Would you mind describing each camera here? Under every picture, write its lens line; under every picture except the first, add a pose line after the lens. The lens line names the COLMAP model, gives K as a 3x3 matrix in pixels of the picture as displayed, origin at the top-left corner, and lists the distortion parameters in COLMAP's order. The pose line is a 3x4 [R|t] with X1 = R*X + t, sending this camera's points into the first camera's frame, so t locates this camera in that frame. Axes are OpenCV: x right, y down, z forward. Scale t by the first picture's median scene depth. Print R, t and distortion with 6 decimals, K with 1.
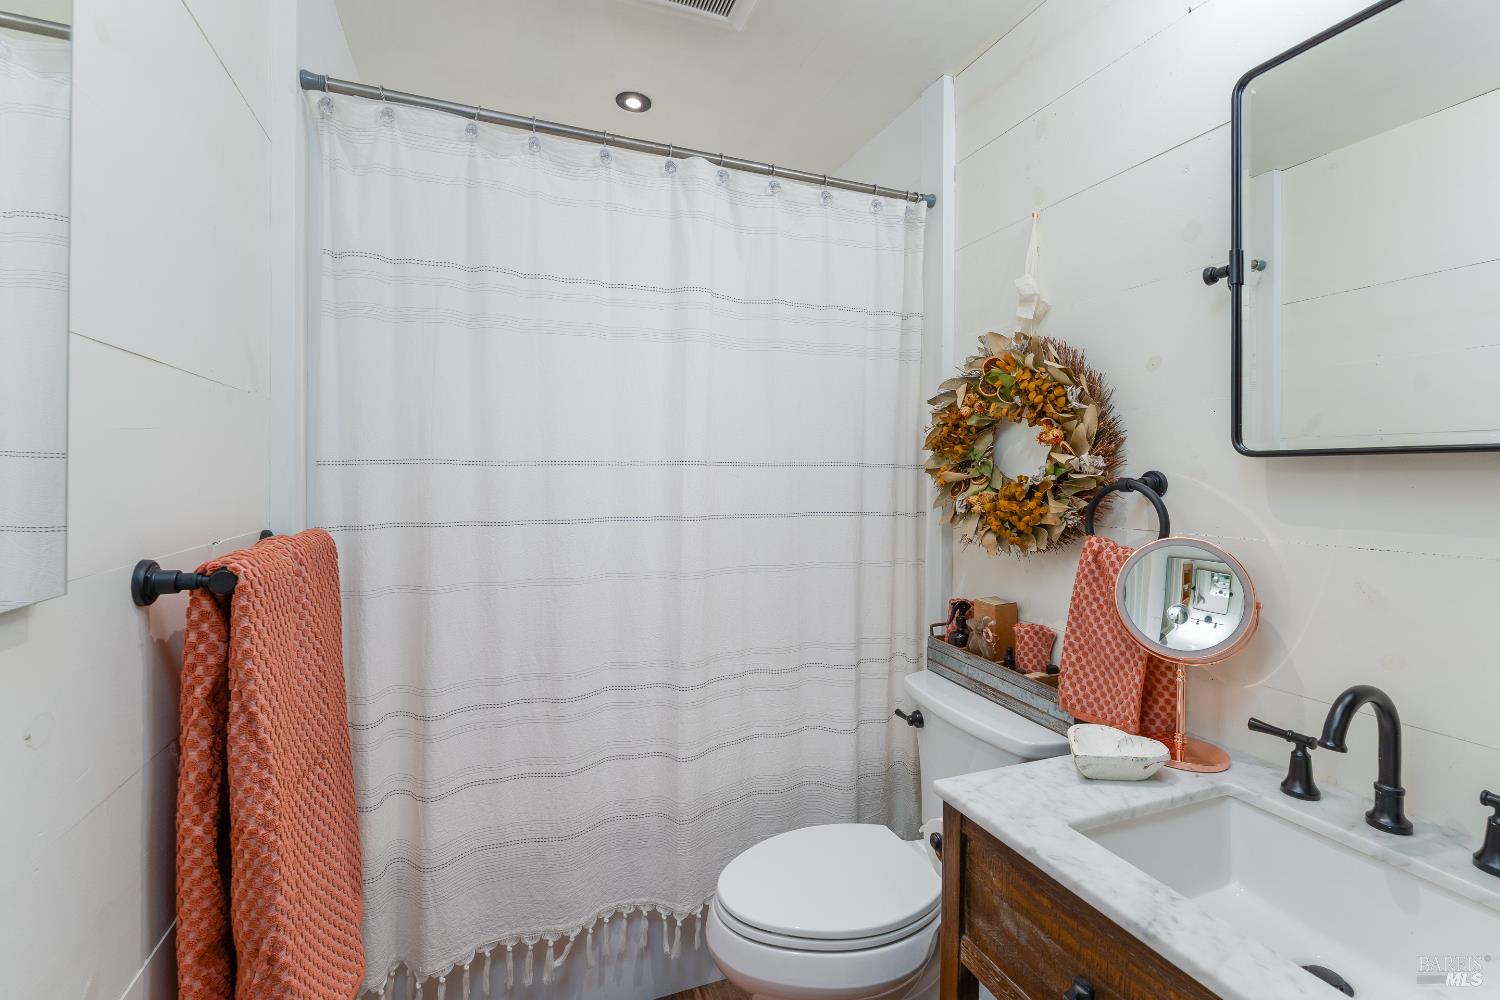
lens RADIAL K [[656.5, 0, 749.0], [0, 656.5, 474.1], [0, 0, 1]] dist [-0.000228, -0.000016]
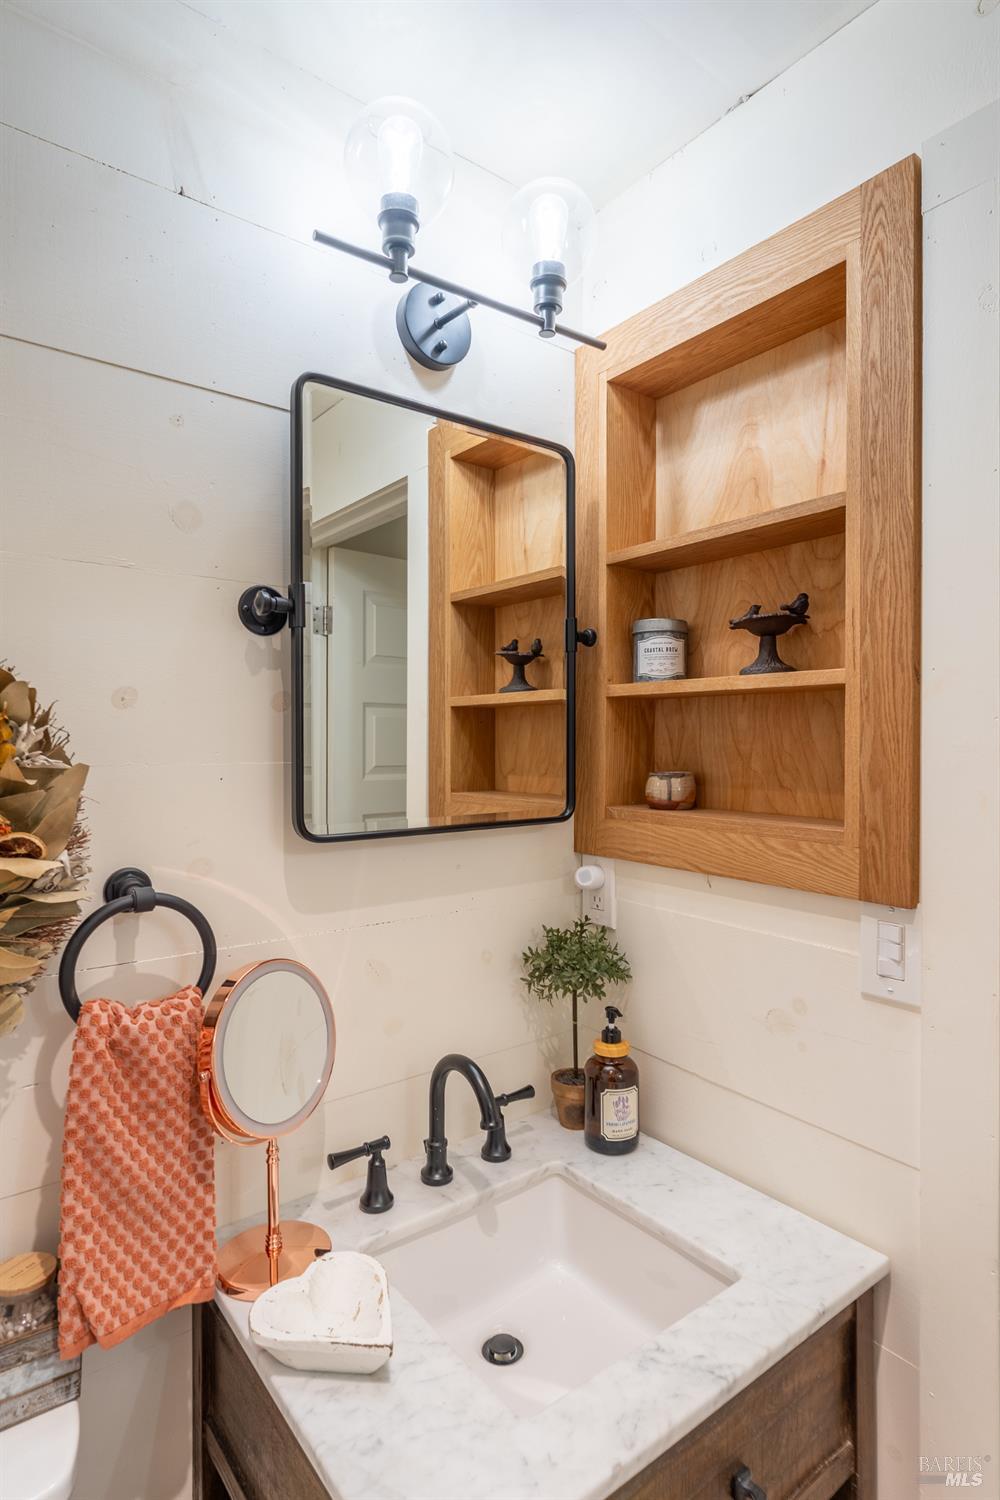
lens RADIAL K [[801.5, 0, 500.0], [0, 801.5, 750.0], [0, 0, 1]] dist [0.001919, 0.000451]
pose [[-0.269235, -0.012120, 0.962998, -0.296638], [-0.003909, 0.999926, 0.011492, -0.172991], [-0.963067, -0.000670, -0.269262, 1.138810]]
